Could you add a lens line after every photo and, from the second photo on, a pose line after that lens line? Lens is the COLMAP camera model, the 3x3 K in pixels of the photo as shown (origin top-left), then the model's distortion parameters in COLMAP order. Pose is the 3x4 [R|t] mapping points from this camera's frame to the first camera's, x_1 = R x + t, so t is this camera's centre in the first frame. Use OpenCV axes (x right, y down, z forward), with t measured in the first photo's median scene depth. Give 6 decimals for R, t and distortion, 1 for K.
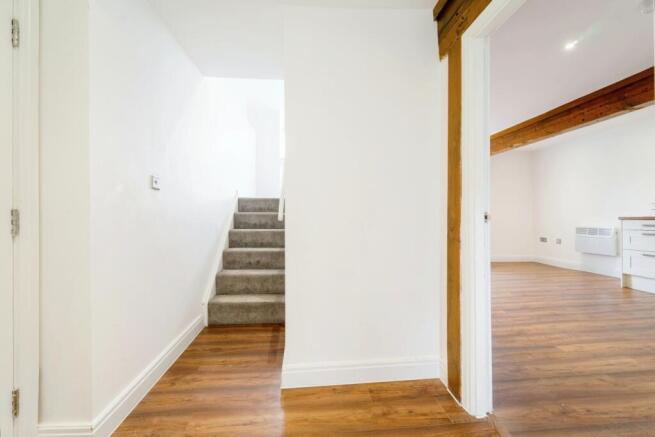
lens RADIAL K [[275.8, 0, 328.5], [0, 275.8, 216.1], [0, 0, 1]] dist [0.000690, -0.000741]
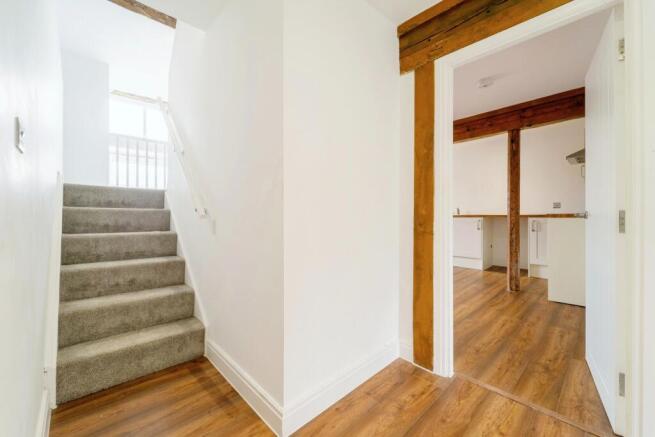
lens RADIAL K [[265.8, 0, 329.1], [0, 265.8, 215.8], [0, 0, 1]] dist [0.000019, -0.000184]
pose [[0.779923, 0.000748, 0.625876, -0.333776], [-0.000209, 1.000000, -0.000936, 0.008620], [-0.625876, 0.000599, 0.779922, 0.224880]]
